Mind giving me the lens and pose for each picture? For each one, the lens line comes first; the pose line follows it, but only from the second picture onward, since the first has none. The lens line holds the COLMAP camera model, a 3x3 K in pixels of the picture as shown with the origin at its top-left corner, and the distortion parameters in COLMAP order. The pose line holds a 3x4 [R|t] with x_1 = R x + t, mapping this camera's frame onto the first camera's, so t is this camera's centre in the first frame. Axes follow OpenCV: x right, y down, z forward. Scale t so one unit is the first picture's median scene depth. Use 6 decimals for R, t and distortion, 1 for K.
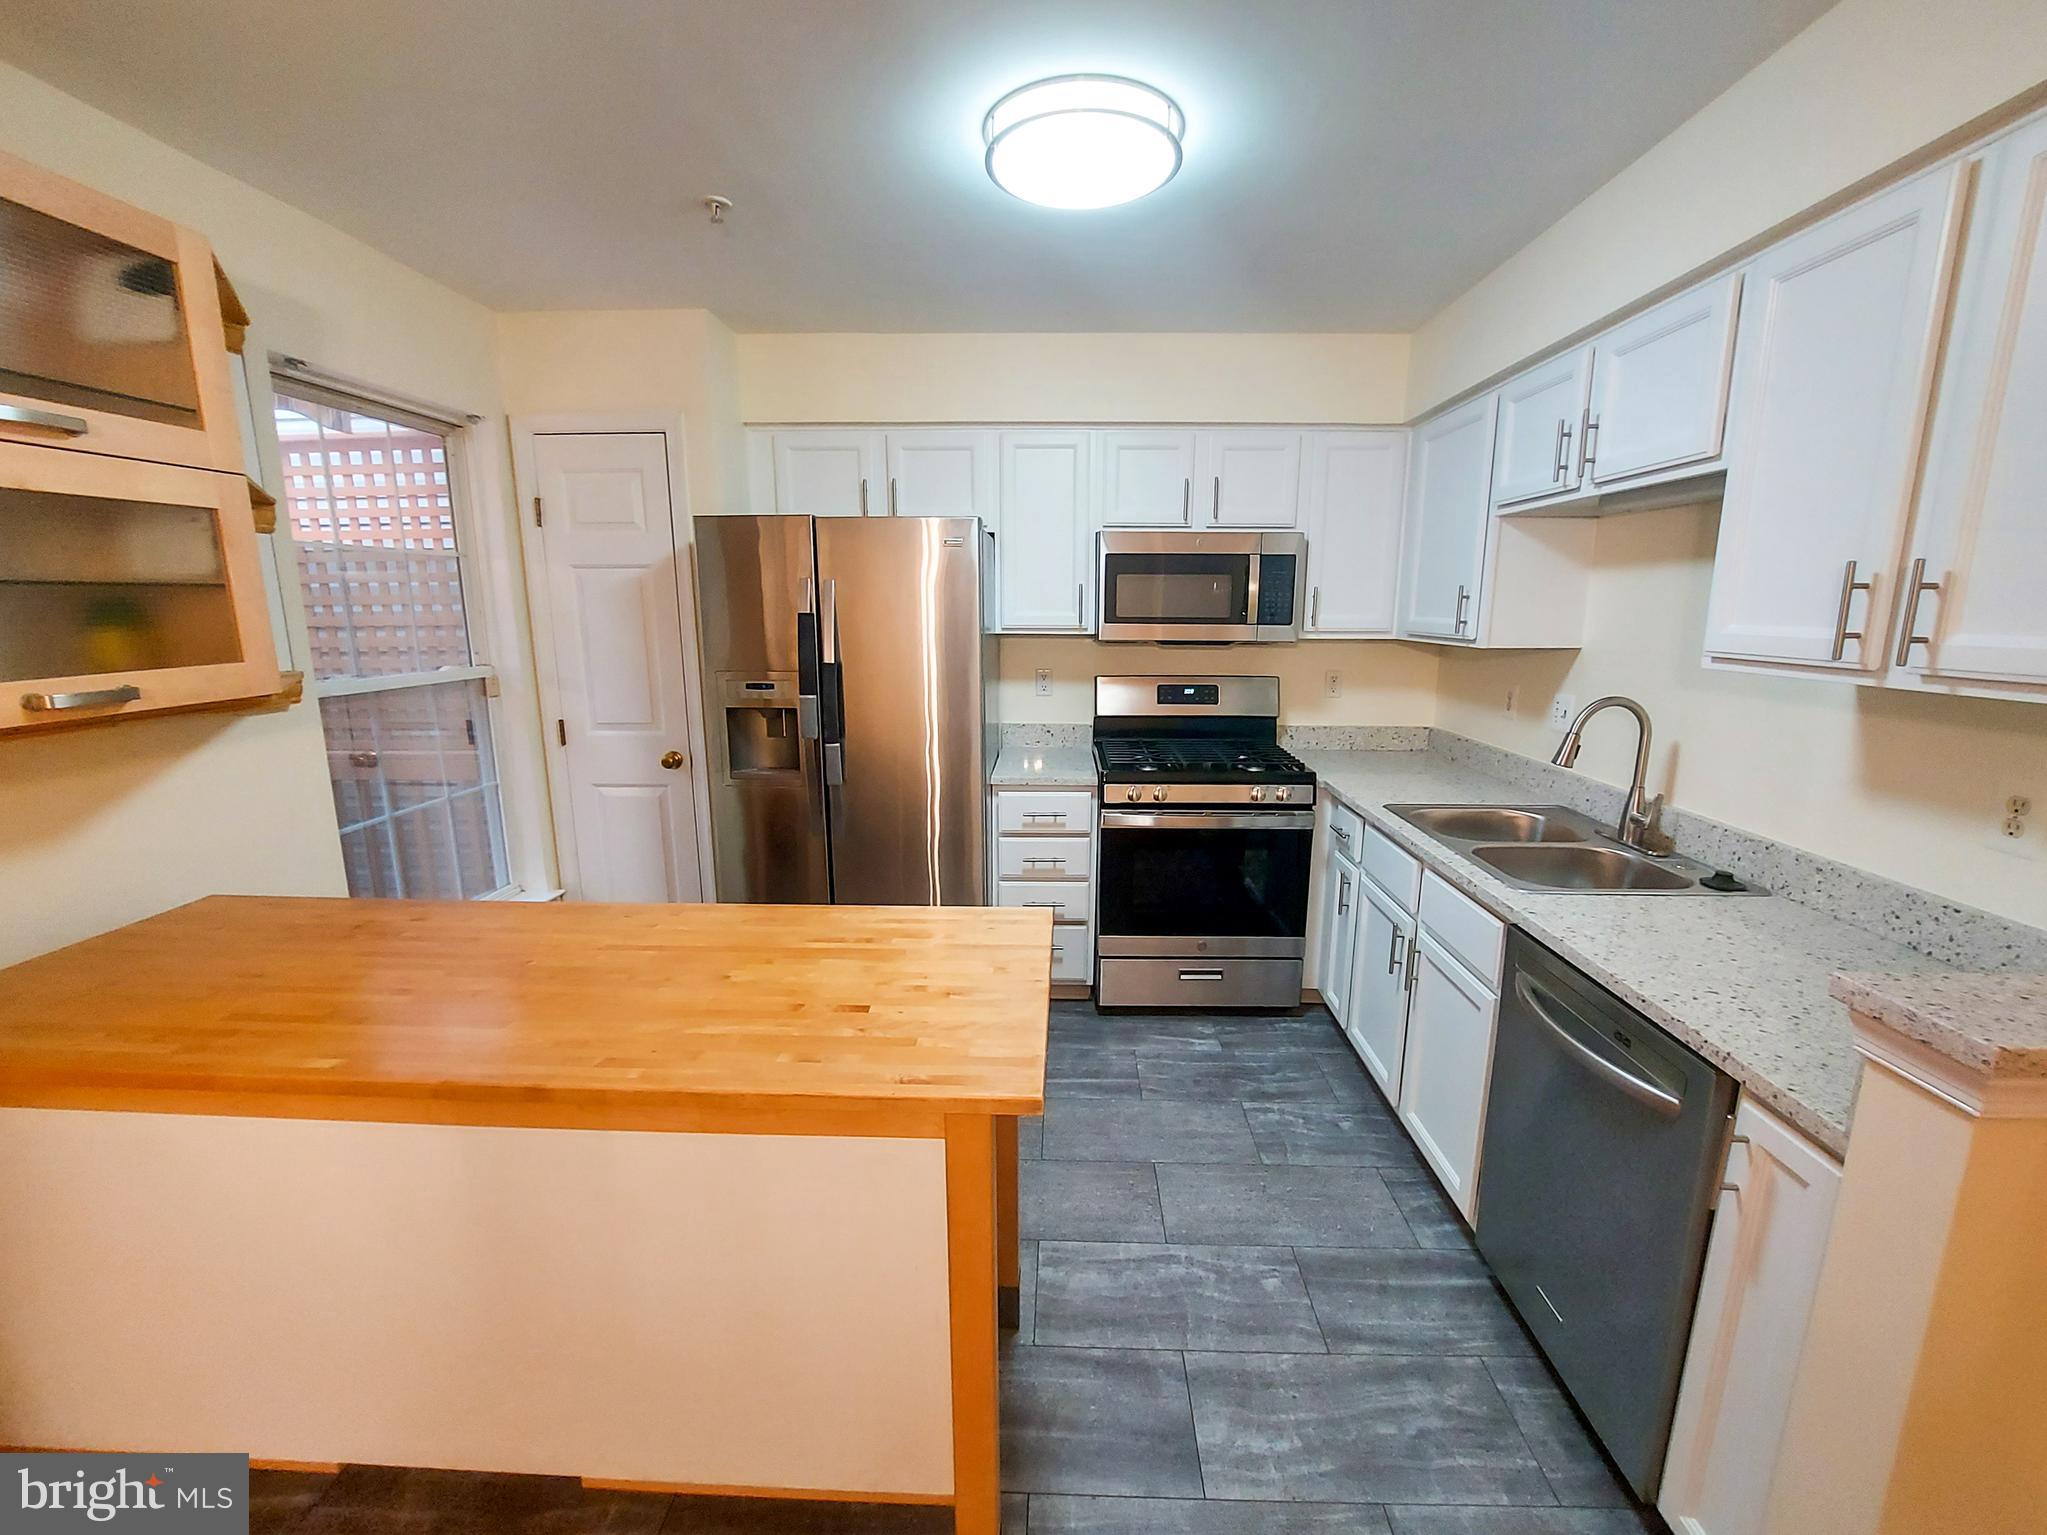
lens RADIAL K [[863.7, 0, 1034.0], [0, 863.7, 778.1], [0, 0, 1]] dist [-0.012620, 0.000047]
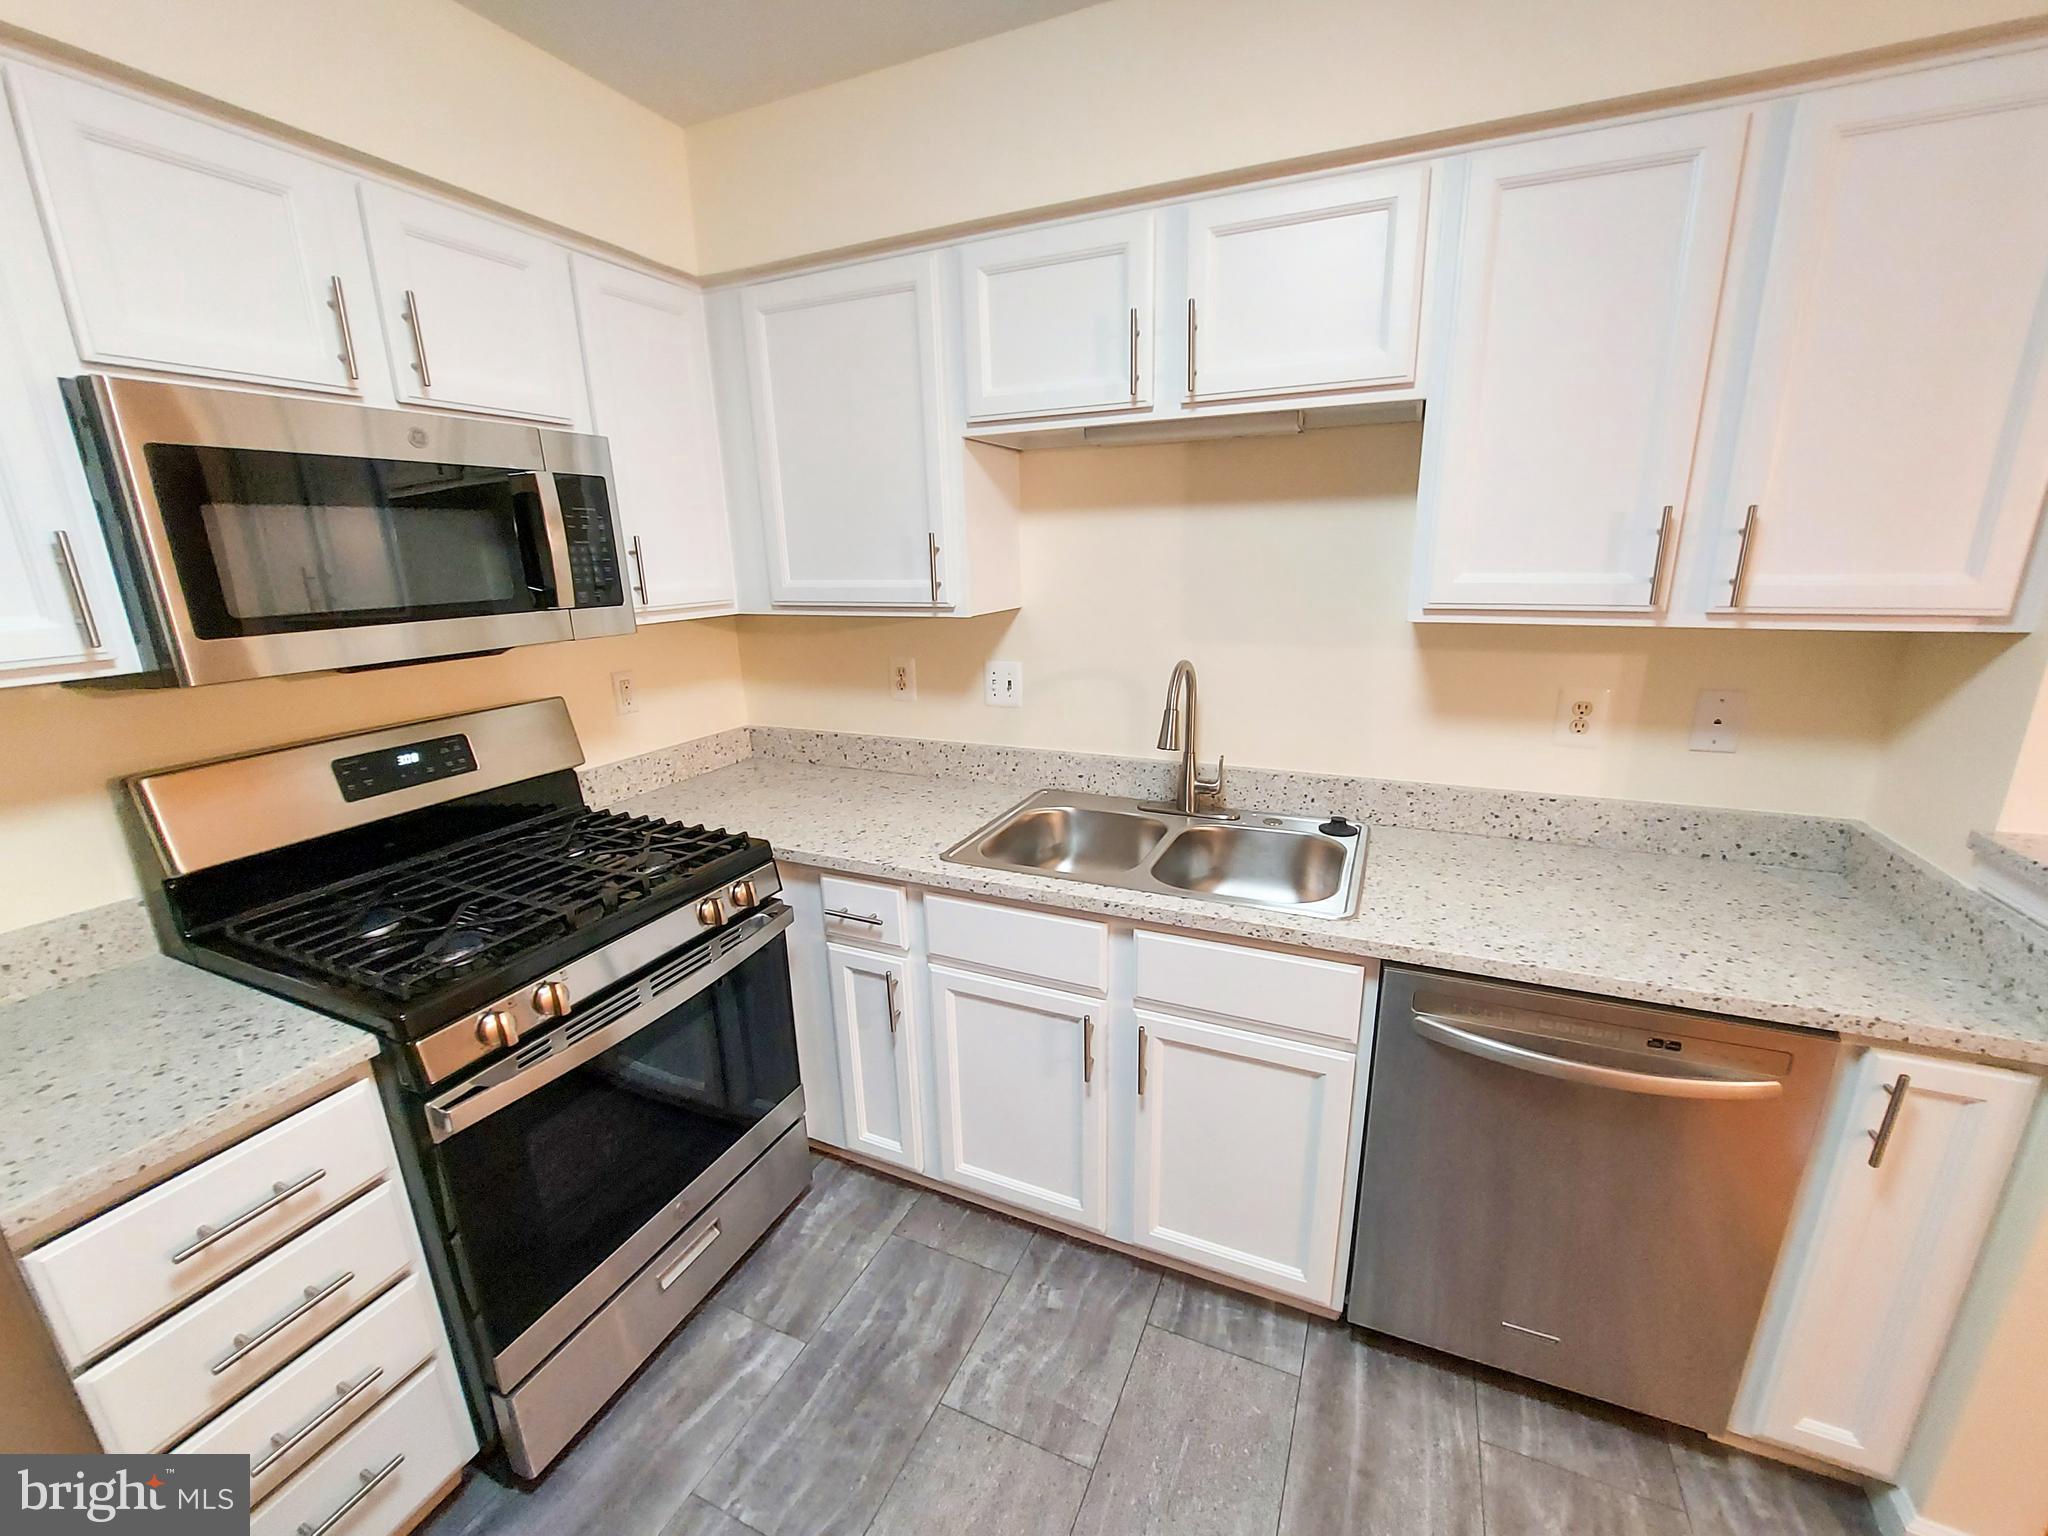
lens RADIAL K [[823.1, 0, 1044.1], [0, 823.1, 775.2], [0, 0, 1]] dist [-0.017920, -0.000309]
pose [[0.369420, -0.256830, 0.893066, -0.112755], [0.203570, 0.960071, 0.191892, -0.122754], [-0.906691, 0.110913, 0.406953, 0.568107]]
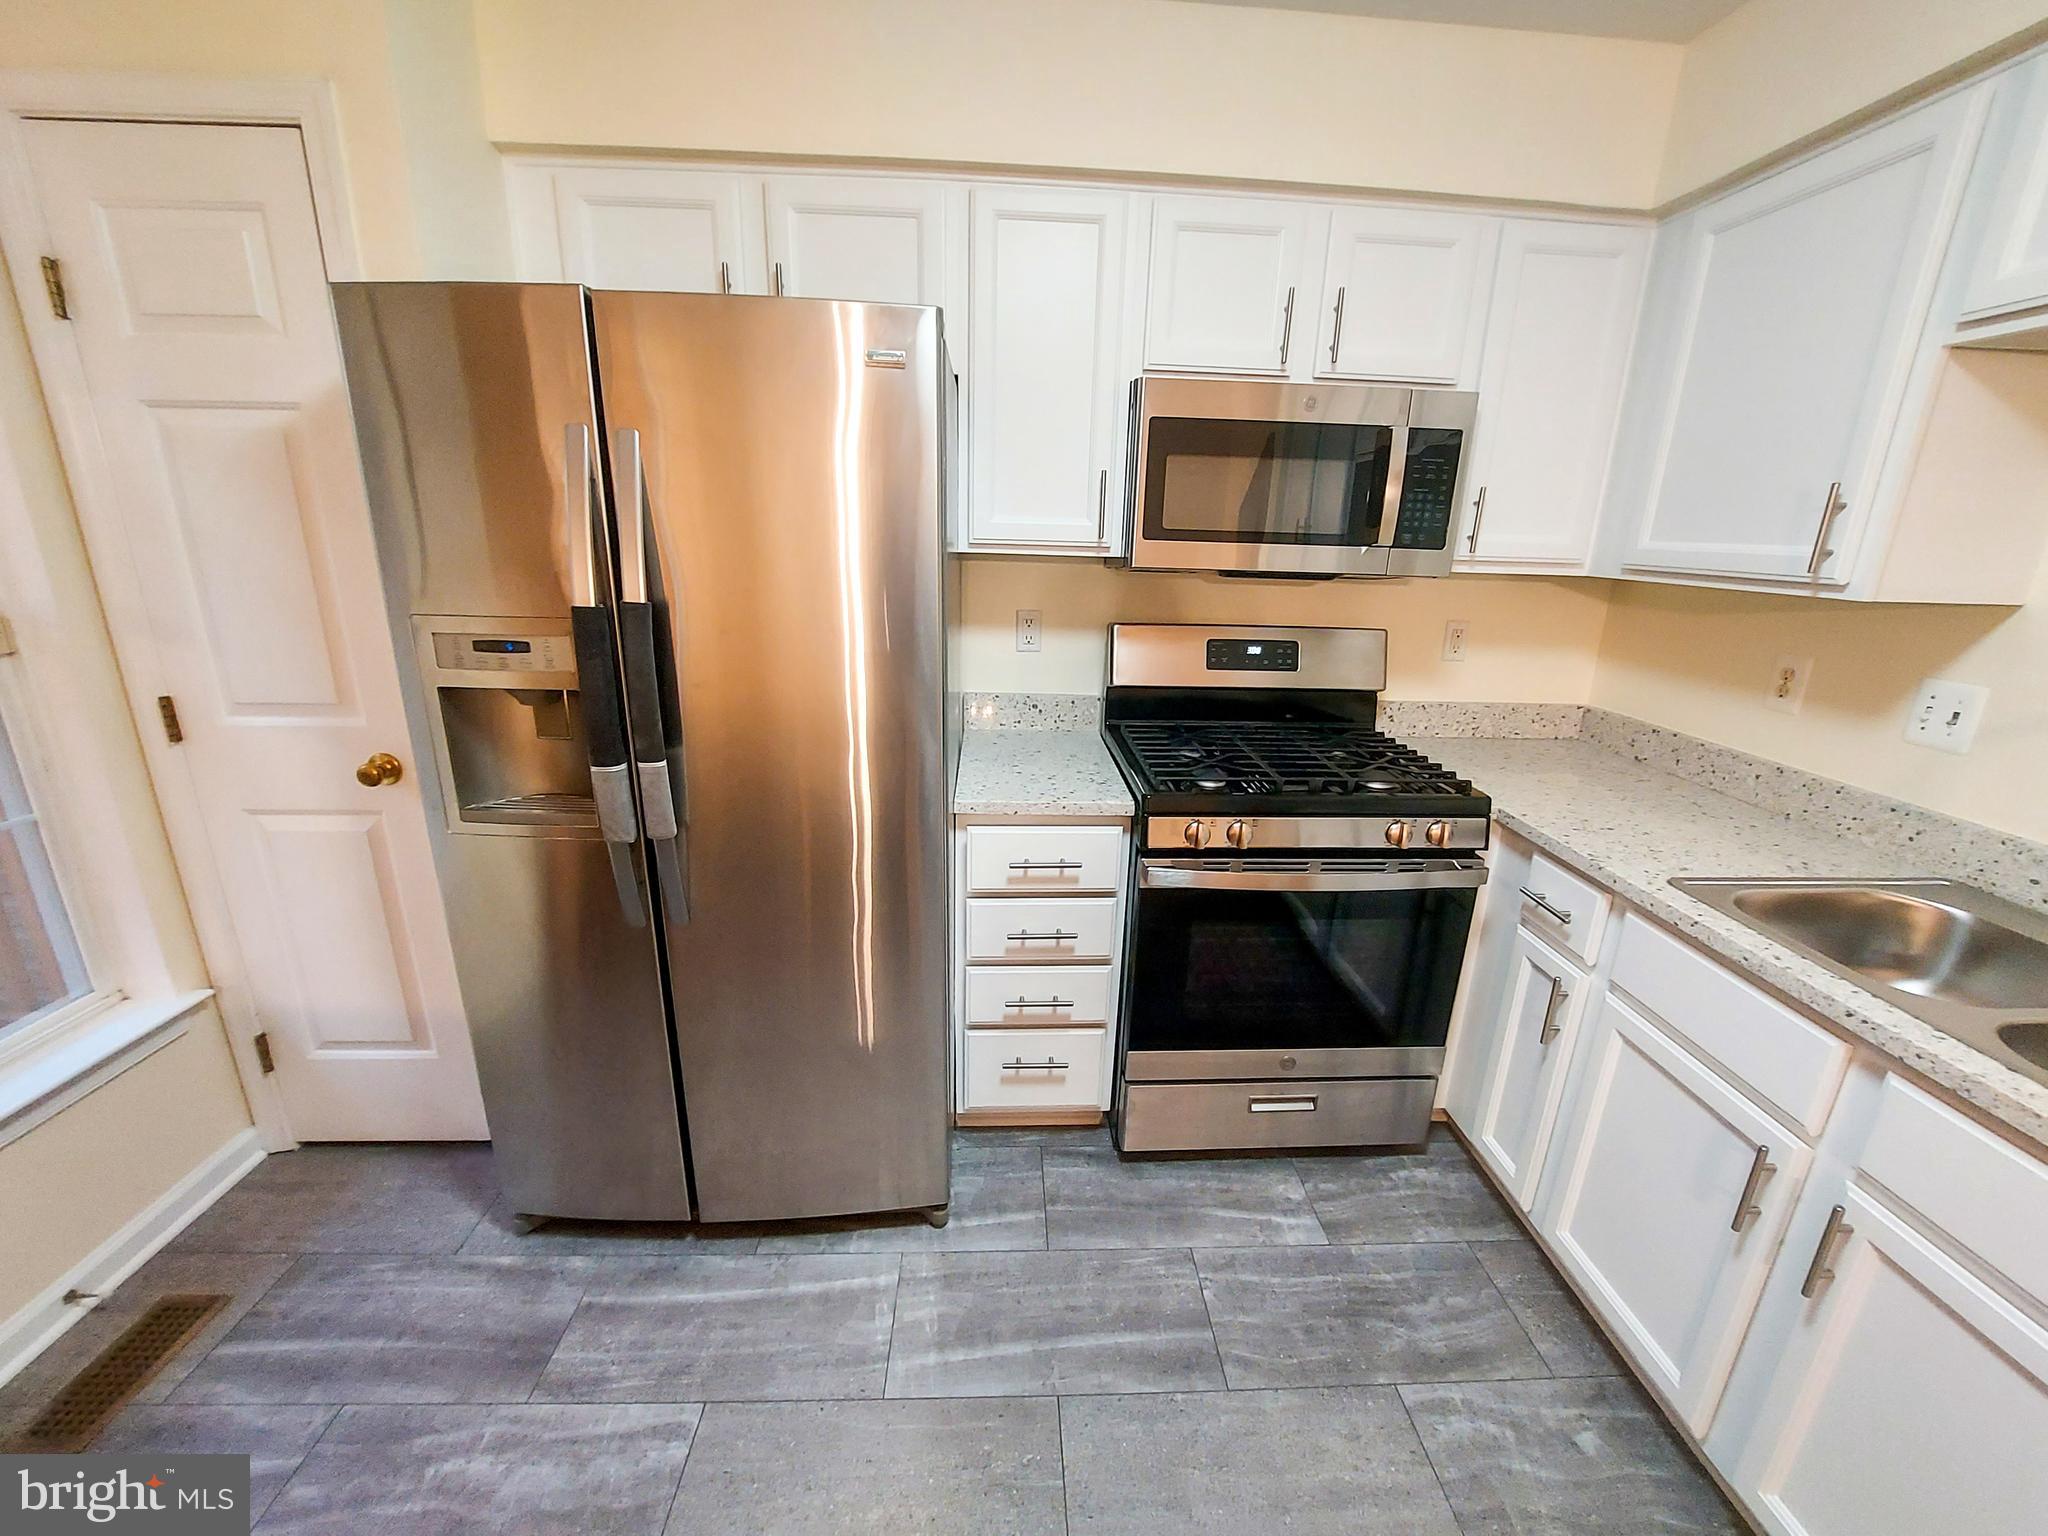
lens RADIAL K [[830.0, 0, 1037.8], [0, 830.0, 776.2], [0, 0, 1]] dist [-0.016375, -0.000218]
pose [[0.996392, 0.000950, 0.084871, -0.041452], [-0.008786, 0.995720, 0.092002, -0.071359], [-0.084420, -0.092416, 0.992135, 0.443596]]
